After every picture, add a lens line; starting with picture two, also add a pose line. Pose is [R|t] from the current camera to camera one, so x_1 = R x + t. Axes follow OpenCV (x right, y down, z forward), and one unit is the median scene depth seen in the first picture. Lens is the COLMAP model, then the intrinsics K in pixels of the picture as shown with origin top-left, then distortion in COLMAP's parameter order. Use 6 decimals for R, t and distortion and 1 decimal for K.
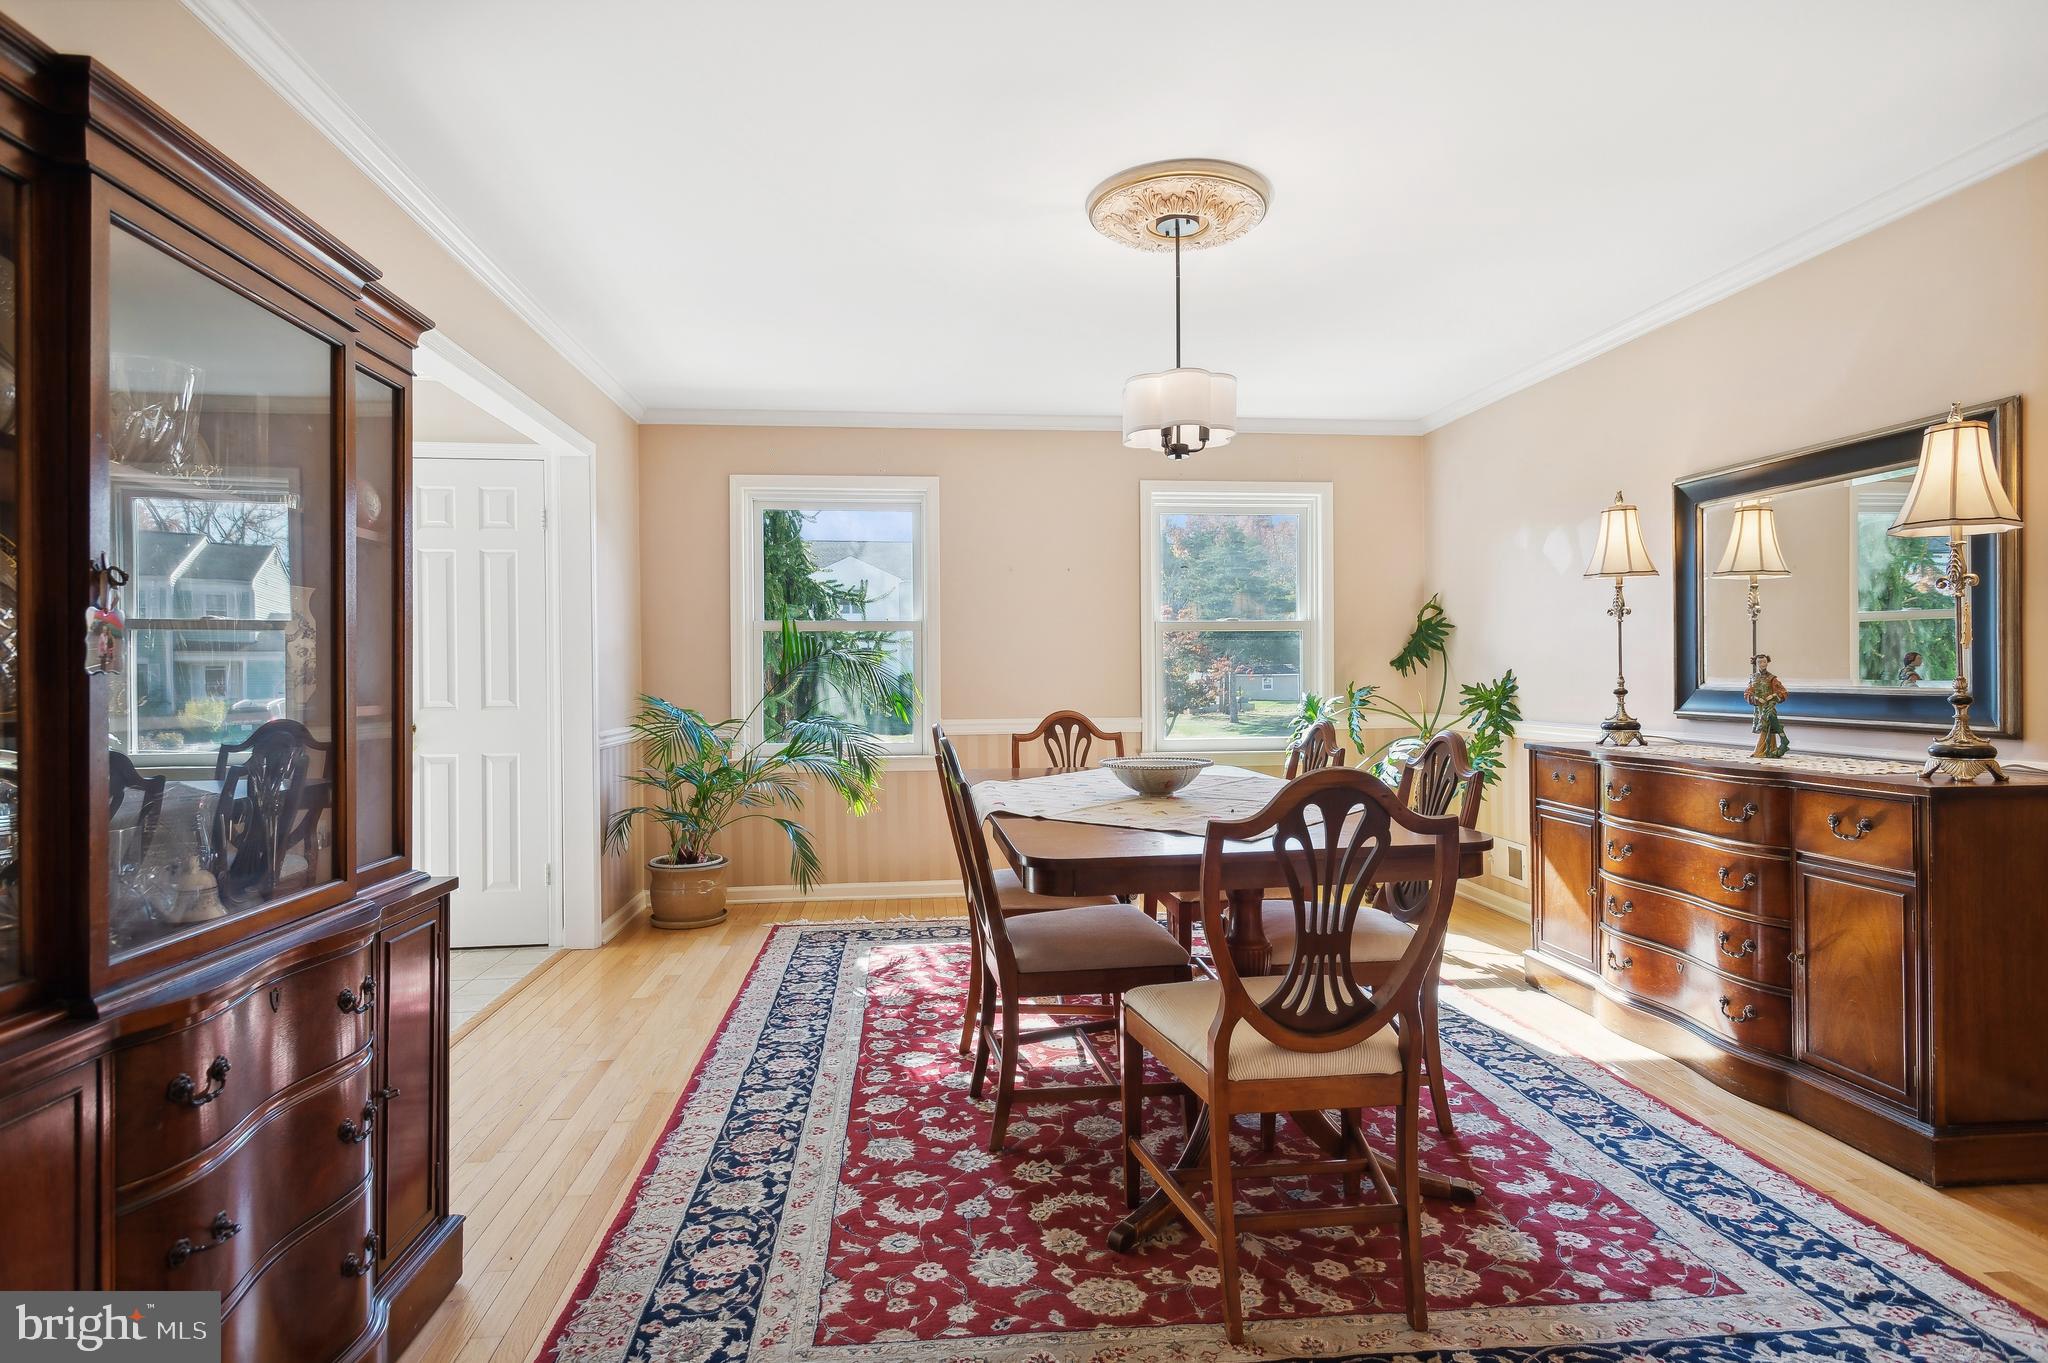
lens RADIAL K [[1039.7, 0, 1019.0], [0, 1039.7, 674.4], [0, 0, 1]] dist [0.004911, 0.001024]
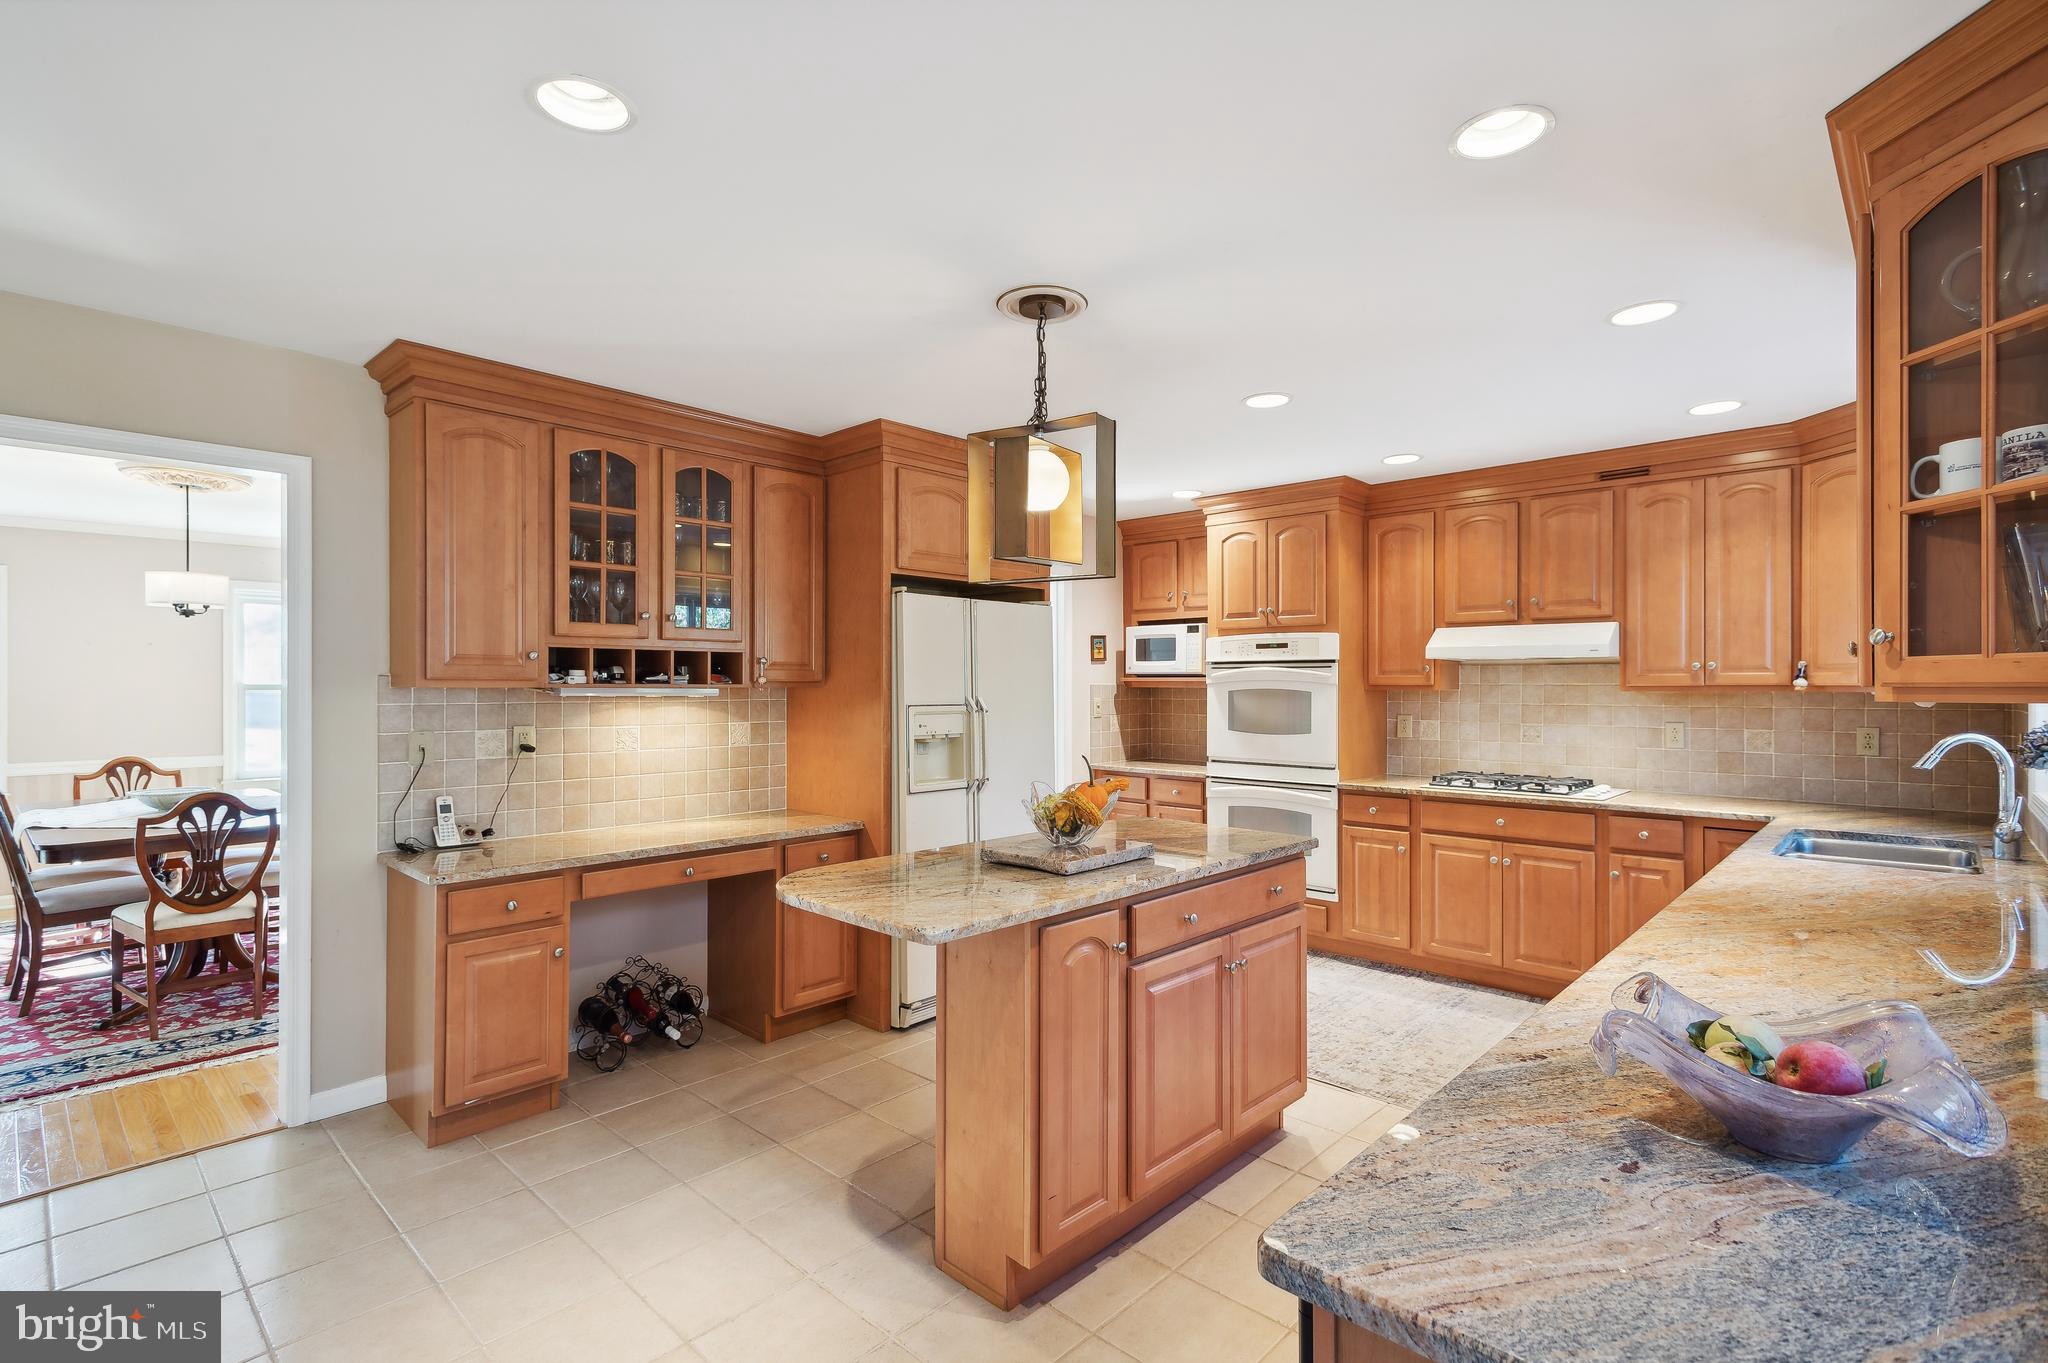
lens RADIAL K [[962.4, 0, 1015.8], [0, 962.4, 695.0], [0, 0, 1]] dist [0.011169, -0.000561]
pose [[0.761532, 0.007968, 0.648079, 0.231178], [-0.013198, 0.999908, 0.003214, -0.147331], [-0.647993, -0.011001, 0.761567, -1.685437]]
